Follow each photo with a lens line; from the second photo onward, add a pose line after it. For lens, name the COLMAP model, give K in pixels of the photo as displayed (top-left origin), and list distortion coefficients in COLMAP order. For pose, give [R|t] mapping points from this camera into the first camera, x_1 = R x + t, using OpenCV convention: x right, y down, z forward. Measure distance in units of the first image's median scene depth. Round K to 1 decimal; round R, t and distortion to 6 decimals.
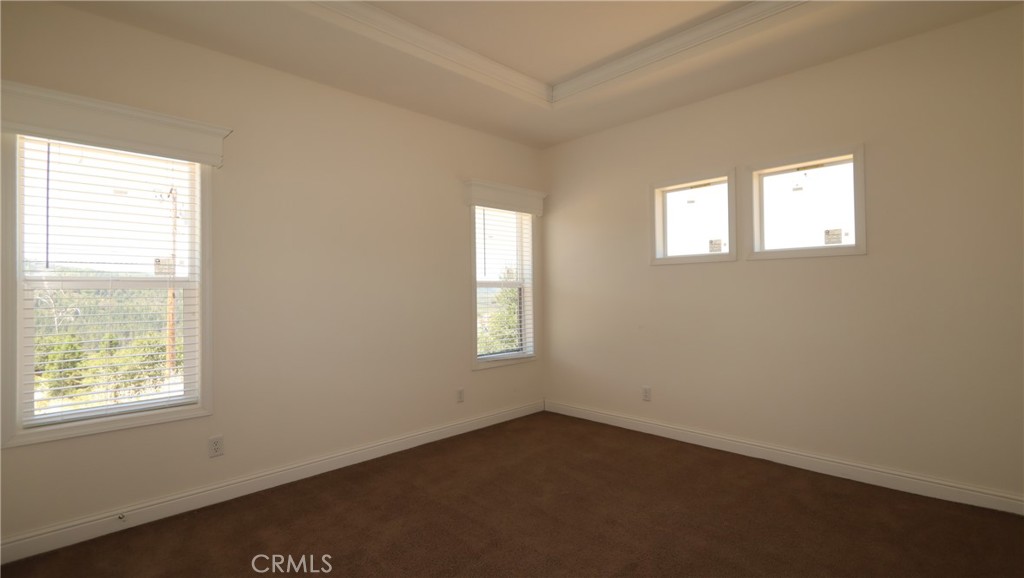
lens RADIAL K [[467.1, 0, 511.6], [0, 467.1, 288.9], [0, 0, 1]] dist [0.003097, 0.000227]
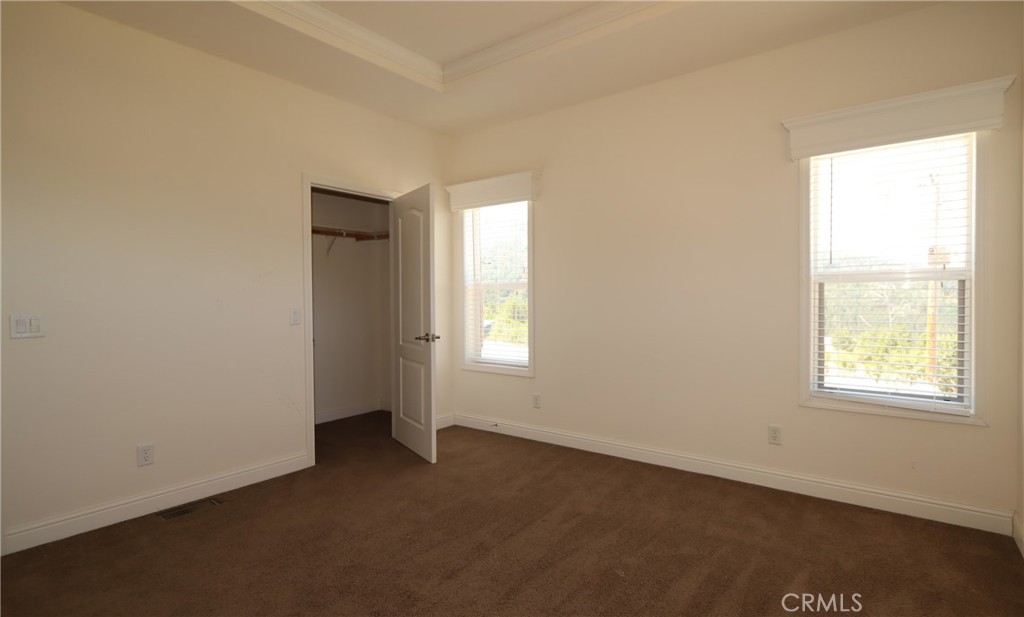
lens RADIAL K [[460.0, 0, 516.6], [0, 460.0, 303.7], [0, 0, 1]] dist [-0.003327, -0.000127]
pose [[0.185482, 0.031902, -0.982130, 0.443363], [0.017524, 0.999207, 0.035767, -0.003121], [0.982491, -0.023845, 0.184776, 0.435050]]
